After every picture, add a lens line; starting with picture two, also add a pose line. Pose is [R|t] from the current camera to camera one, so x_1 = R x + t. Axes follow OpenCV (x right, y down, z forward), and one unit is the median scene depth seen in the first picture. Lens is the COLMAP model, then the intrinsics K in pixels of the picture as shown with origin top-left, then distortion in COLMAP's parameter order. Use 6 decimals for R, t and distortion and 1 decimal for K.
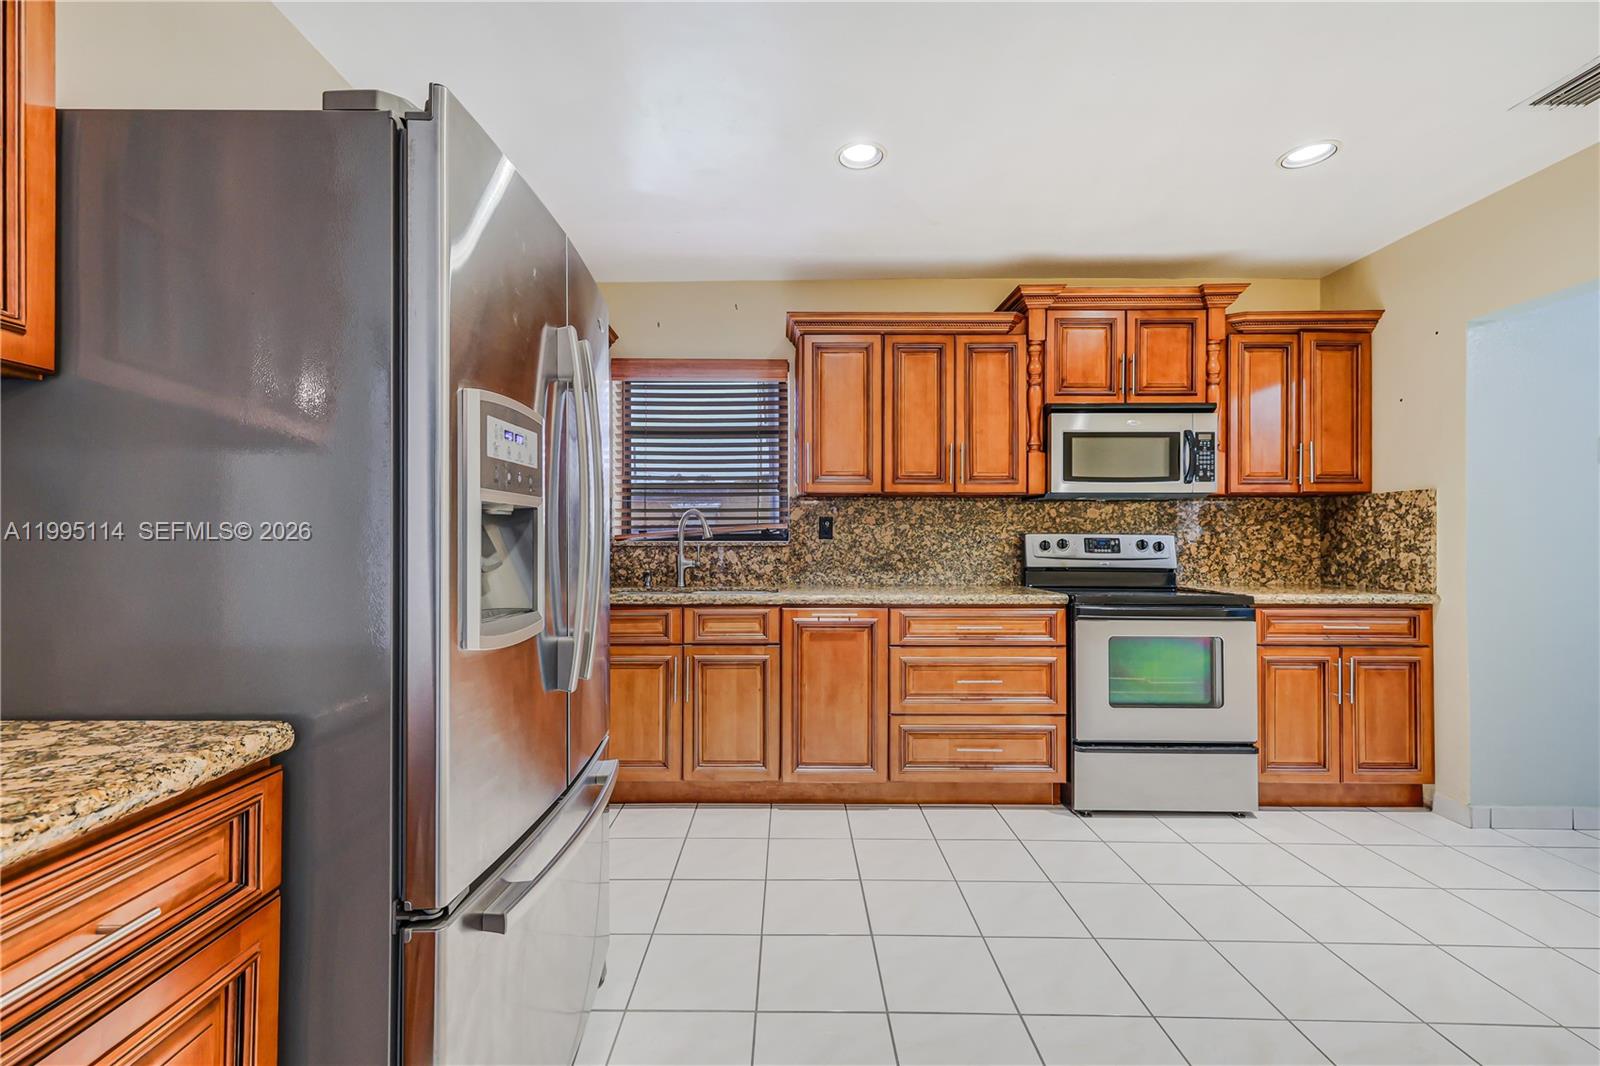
lens RADIAL K [[678.7, 0, 800.0], [0, 678.7, 533.0], [0, 0, 1]] dist [0.023345, 0.000063]
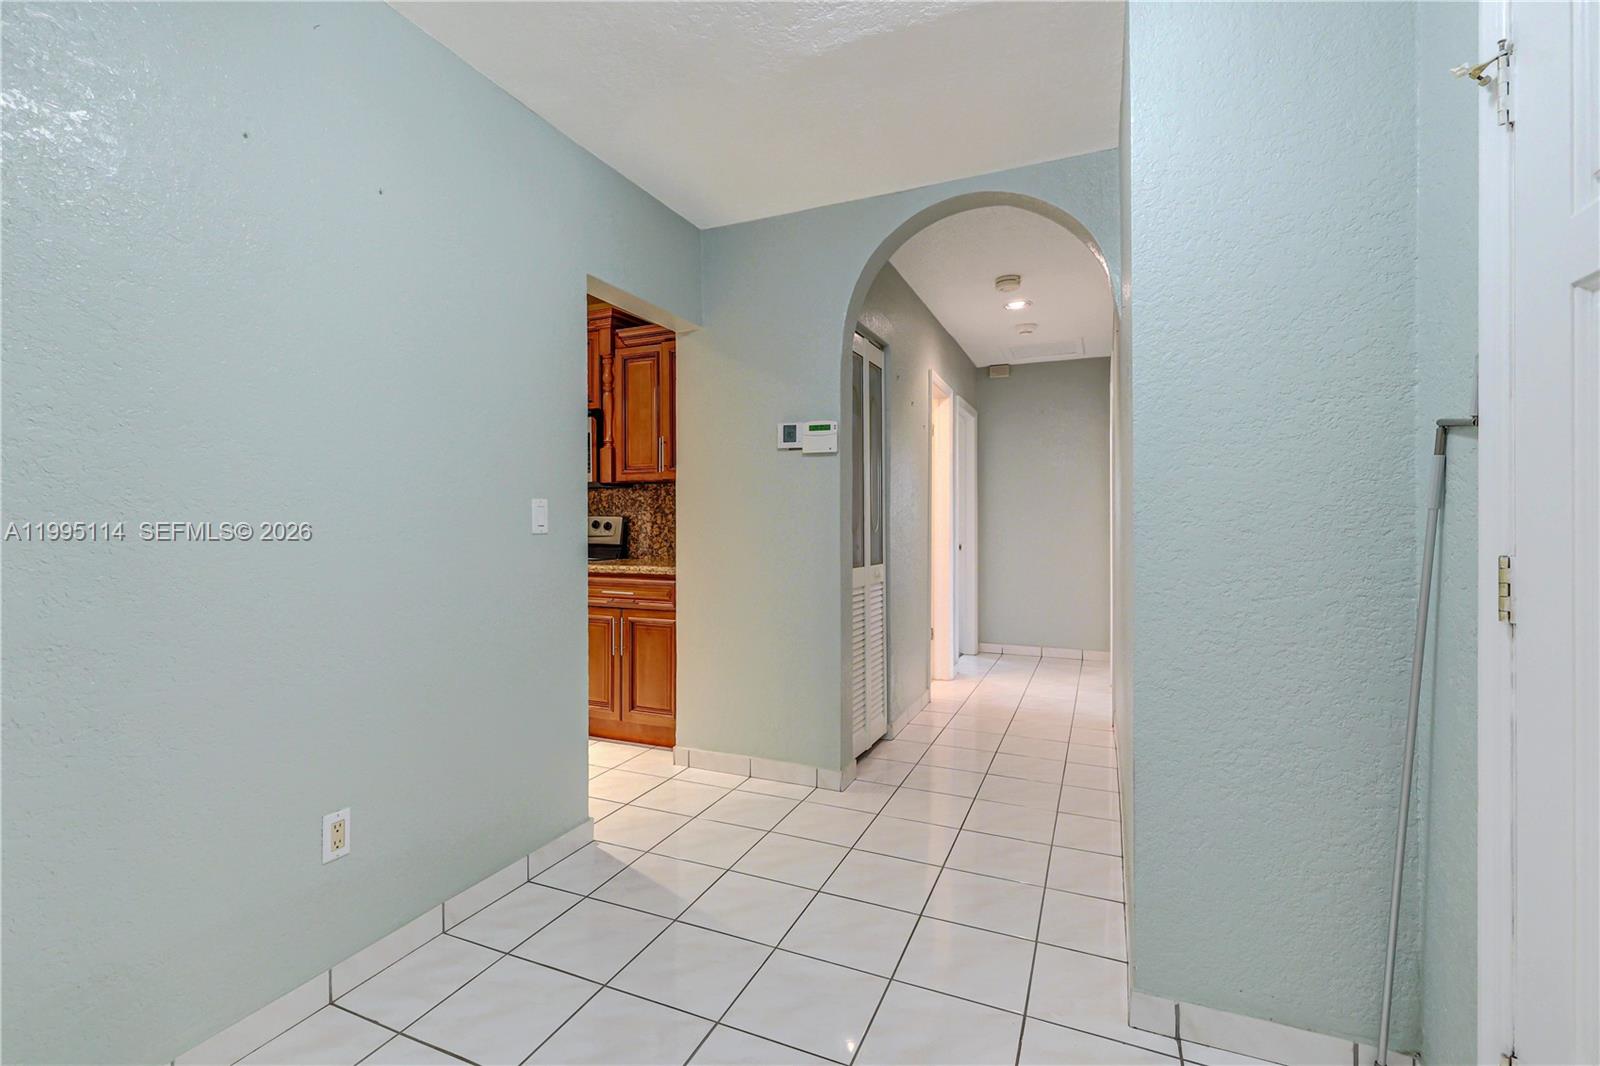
lens RADIAL K [[697.3, 0, 787.6], [0, 697.3, 521.3], [0, 0, 1]] dist [0.001160, 0.000331]
pose [[0.913383, -0.001722, -0.407098, 1.379961], [0.005000, 0.999963, 0.006988, 0.004511], [0.407071, -0.008418, 0.913358, 0.005346]]
